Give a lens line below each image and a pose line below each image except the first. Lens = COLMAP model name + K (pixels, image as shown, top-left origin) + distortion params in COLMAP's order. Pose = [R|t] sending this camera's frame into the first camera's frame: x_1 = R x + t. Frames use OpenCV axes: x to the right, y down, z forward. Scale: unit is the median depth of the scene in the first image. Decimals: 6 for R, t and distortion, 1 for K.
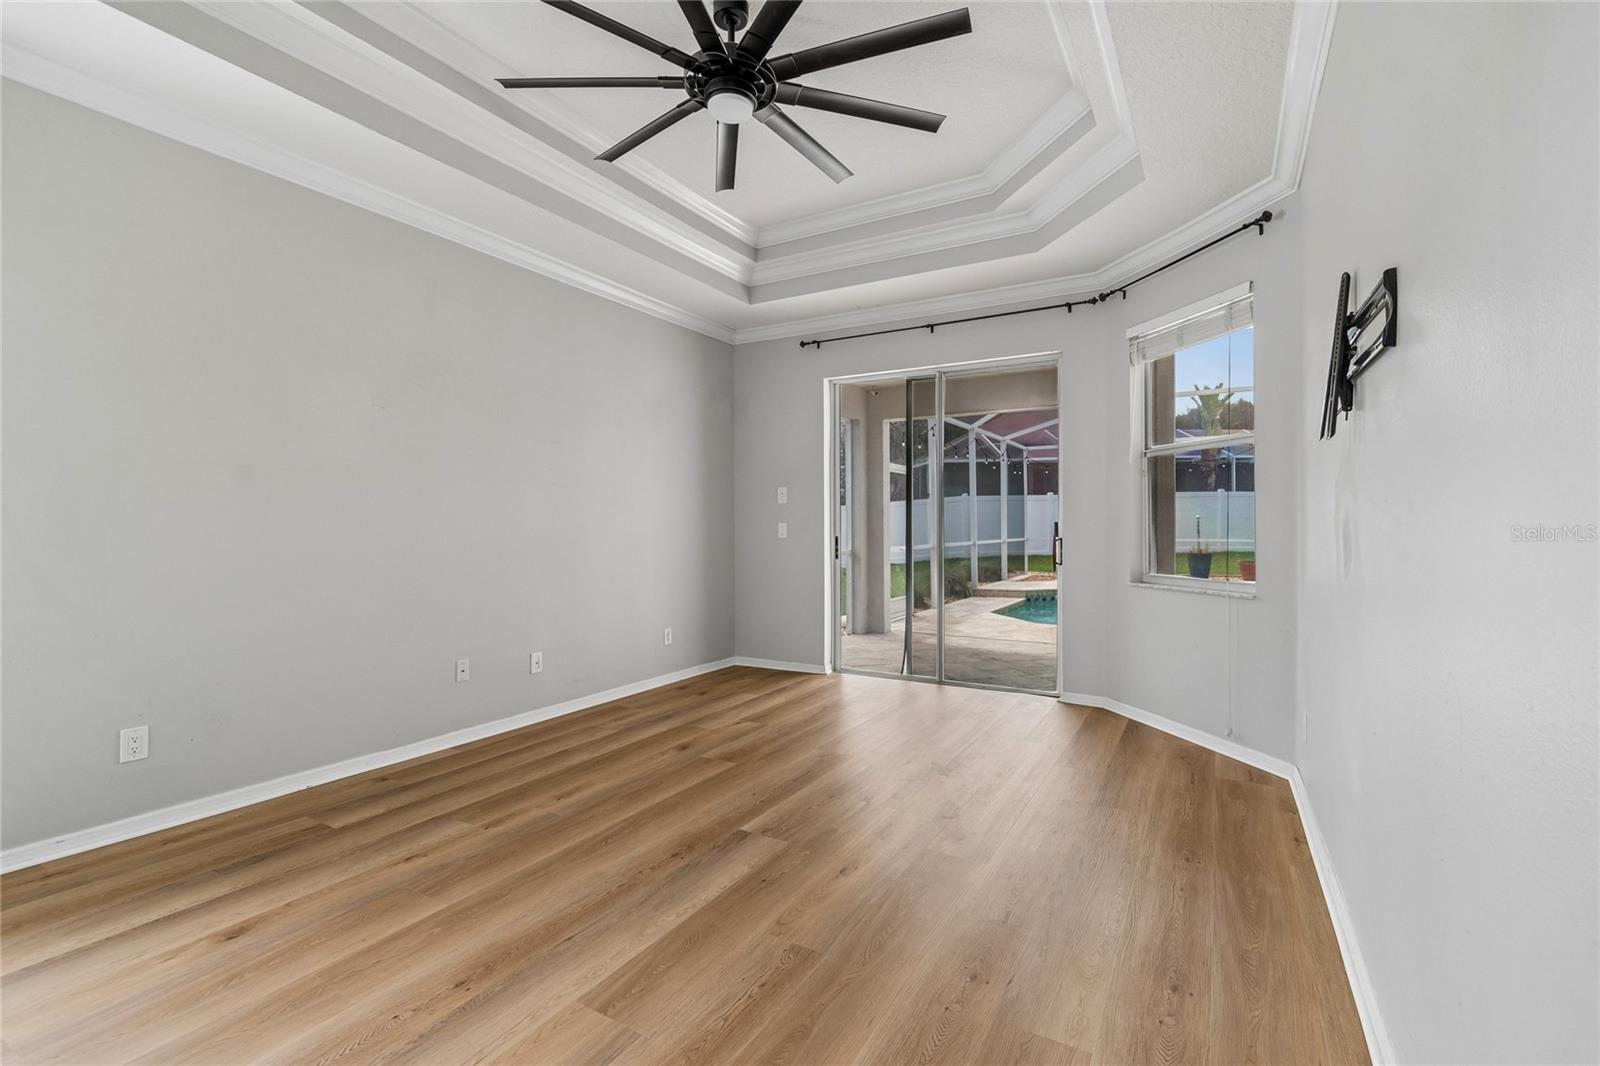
lens RADIAL K [[717.9, 0, 797.6], [0, 717.9, 520.4], [0, 0, 1]] dist [0.001918, -0.000140]
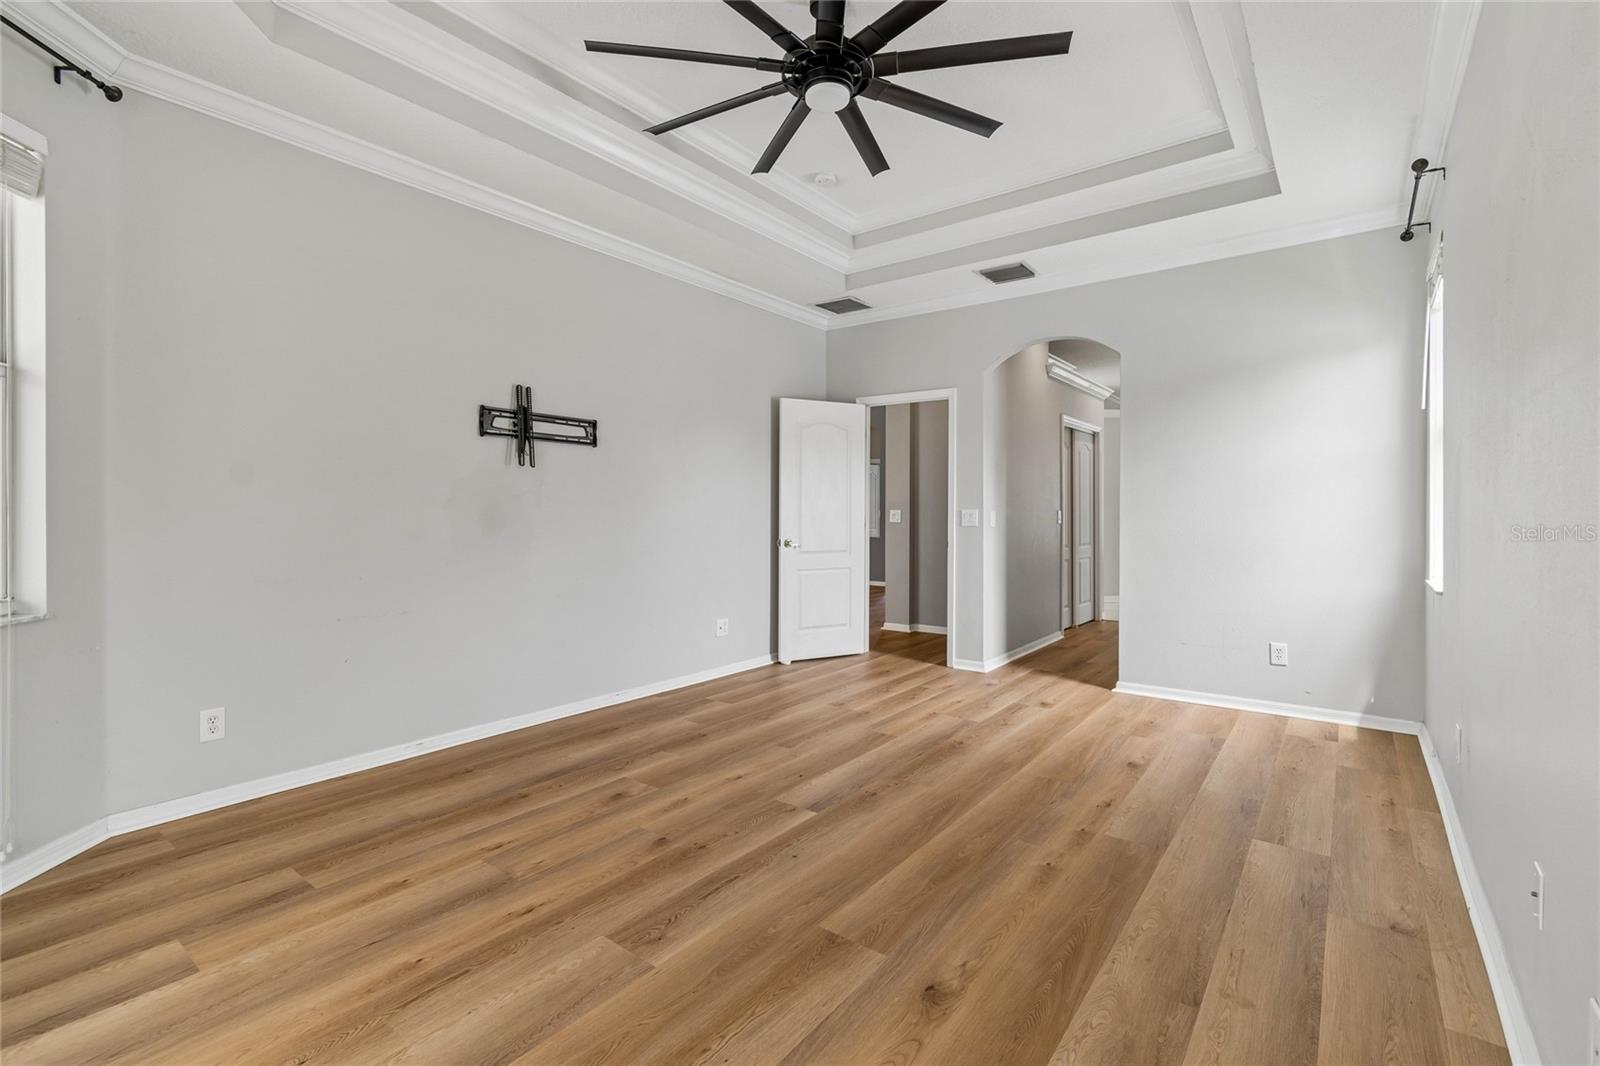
lens RADIAL K [[717.9, 0, 797.6], [0, 717.9, 520.4], [0, 0, 1]] dist [0.001918, -0.000140]
pose [[-0.992350, -0.003751, 0.123397, -0.173671], [-0.003153, 0.999982, 0.005044, 0.015944], [-0.123413, 0.004616, -0.992345, 1.977449]]
